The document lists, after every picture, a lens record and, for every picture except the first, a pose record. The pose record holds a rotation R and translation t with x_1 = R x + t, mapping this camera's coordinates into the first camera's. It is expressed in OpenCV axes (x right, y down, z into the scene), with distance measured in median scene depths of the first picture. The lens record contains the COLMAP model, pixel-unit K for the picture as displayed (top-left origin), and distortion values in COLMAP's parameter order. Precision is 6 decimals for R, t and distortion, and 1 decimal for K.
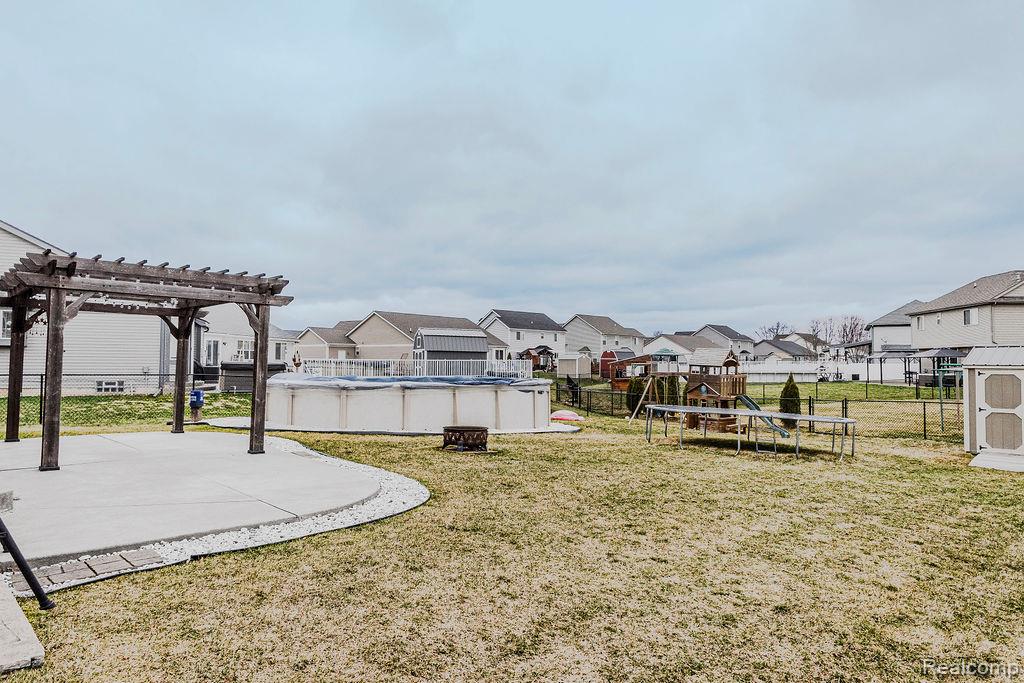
lens RADIAL K [[651.5, 0, 512.0], [0, 651.5, 341.5], [0, 0, 1]] dist [0.001808, -0.000917]
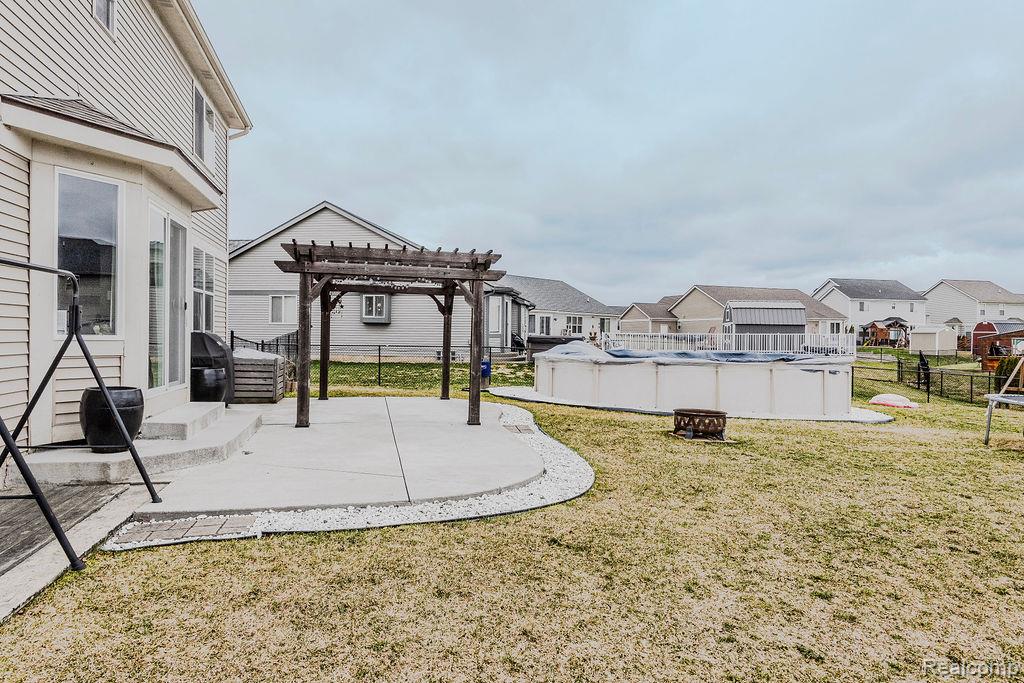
lens RADIAL K [[613.4, 0, 512.0], [0, 613.4, 341.5], [0, 0, 1]] dist [-0.002149, -0.003290]
pose [[0.861269, 0.005739, -0.508117, 0.110391], [0.014999, 0.999213, 0.036710, 0.003935], [0.507928, -0.039238, 0.860506, 0.144162]]
